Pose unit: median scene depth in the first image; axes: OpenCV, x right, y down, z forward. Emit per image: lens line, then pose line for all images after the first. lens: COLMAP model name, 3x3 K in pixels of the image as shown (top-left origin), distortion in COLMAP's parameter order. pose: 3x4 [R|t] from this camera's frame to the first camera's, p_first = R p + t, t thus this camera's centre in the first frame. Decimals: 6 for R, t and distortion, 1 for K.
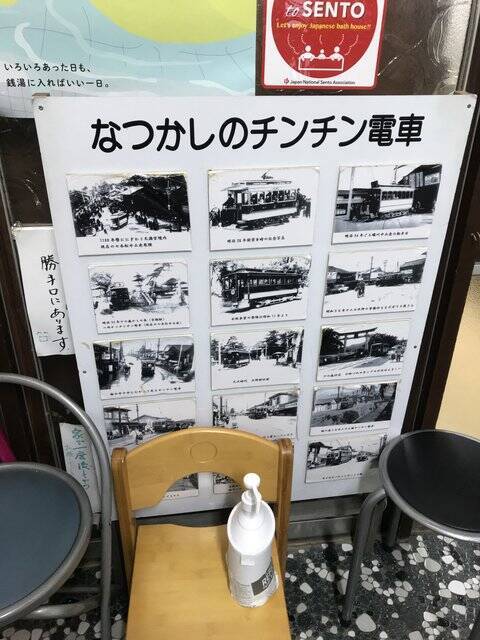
lens RADIAL K [[526.1, 0, 240.6], [0, 526.1, 311.7], [0, 0, 1]] dist [0.055063, -0.070048]
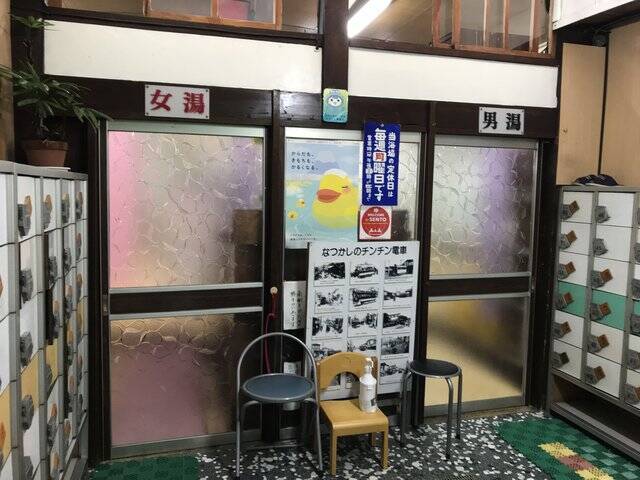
lens RADIAL K [[526.1, 0, 320.0], [0, 526.1, 240.0], [0, 0, 1]] dist [0.055063, -0.070048]
pose [[0.984865, -0.010426, 0.173012, -0.753795], [0.074969, 0.925610, -0.370979, 0.773890], [-0.156273, 0.378334, 0.912382, -1.939900]]
